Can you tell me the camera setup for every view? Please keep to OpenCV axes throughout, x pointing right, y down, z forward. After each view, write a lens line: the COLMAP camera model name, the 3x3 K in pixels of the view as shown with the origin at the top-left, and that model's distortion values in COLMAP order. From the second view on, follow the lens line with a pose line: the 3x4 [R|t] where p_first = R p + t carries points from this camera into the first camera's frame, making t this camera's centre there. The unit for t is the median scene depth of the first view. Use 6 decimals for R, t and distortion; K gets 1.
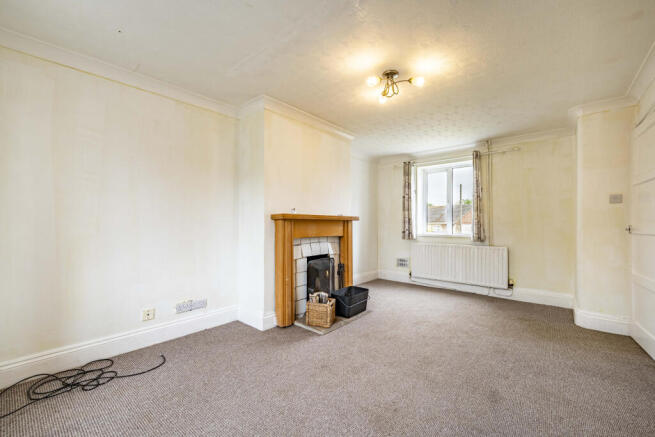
lens RADIAL K [[267.5, 0, 323.9], [0, 267.5, 220.8], [0, 0, 1]] dist [-0.001004, -0.000017]
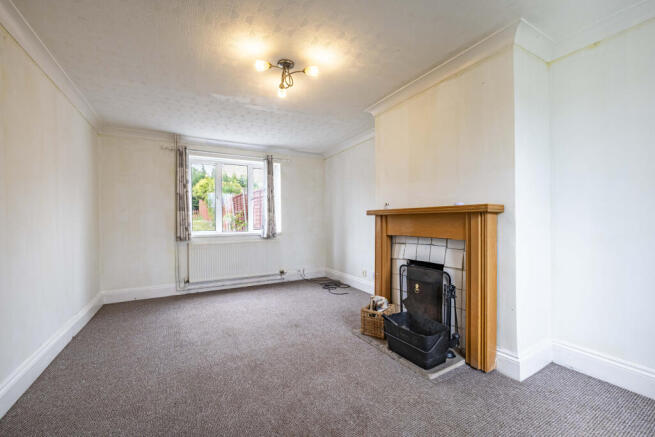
lens RADIAL K [[267.5, 0, 323.9], [0, 267.5, 220.8], [0, 0, 1]] dist [-0.001004, -0.000017]
pose [[-0.336087, 0.005105, -0.941817, 0.829939], [0.012977, 0.999915, 0.000790, 0.011396], [0.941742, -0.011957, -0.336124, 1.072542]]
